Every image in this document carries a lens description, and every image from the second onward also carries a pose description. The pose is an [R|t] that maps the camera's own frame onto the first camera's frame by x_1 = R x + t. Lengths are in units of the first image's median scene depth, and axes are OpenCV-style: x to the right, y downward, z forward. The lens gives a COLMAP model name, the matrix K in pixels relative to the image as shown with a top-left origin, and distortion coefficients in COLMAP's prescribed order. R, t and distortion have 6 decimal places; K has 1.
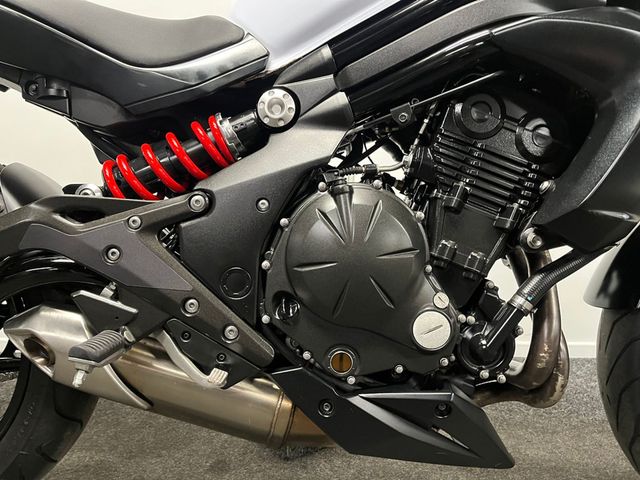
lens RADIAL K [[487.1, 0, 319.7], [0, 487.1, 218.0], [0, 0, 1]] dist [0.059641, 0.000799]
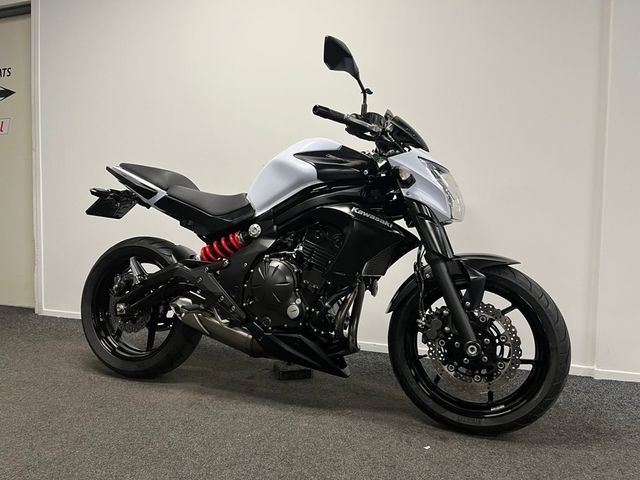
lens RADIAL K [[483.8, 0, 320.0], [0, 483.8, 240.0], [0, 0, 1]] dist [0.052526, 0.002437]
pose [[0.945331, 0.026628, -0.325023, 1.196975], [-0.051243, 0.996409, -0.067410, -0.001980], [0.322061, 0.080381, 0.943300, -1.533968]]
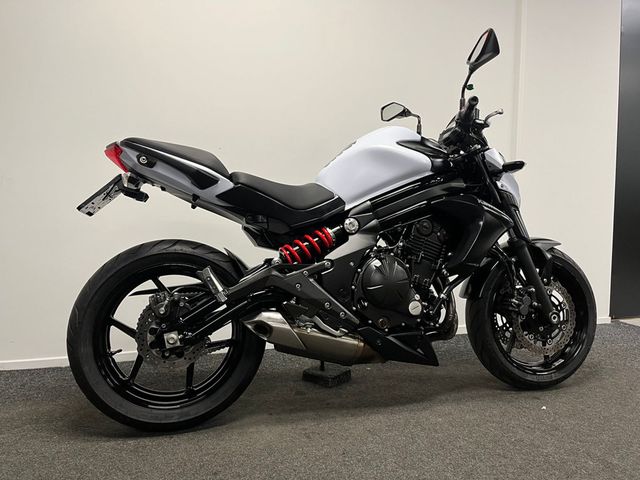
lens RADIAL K [[495.9, 0, 327.1], [0, 495.9, 237.1], [0, 0, 1]] dist [-0.000155, -0.002417]
pose [[0.961003, -0.022175, 0.275649, -0.935187], [0.041551, 0.997042, -0.064653, -0.004940], [-0.273400, 0.073585, 0.959082, -1.448405]]
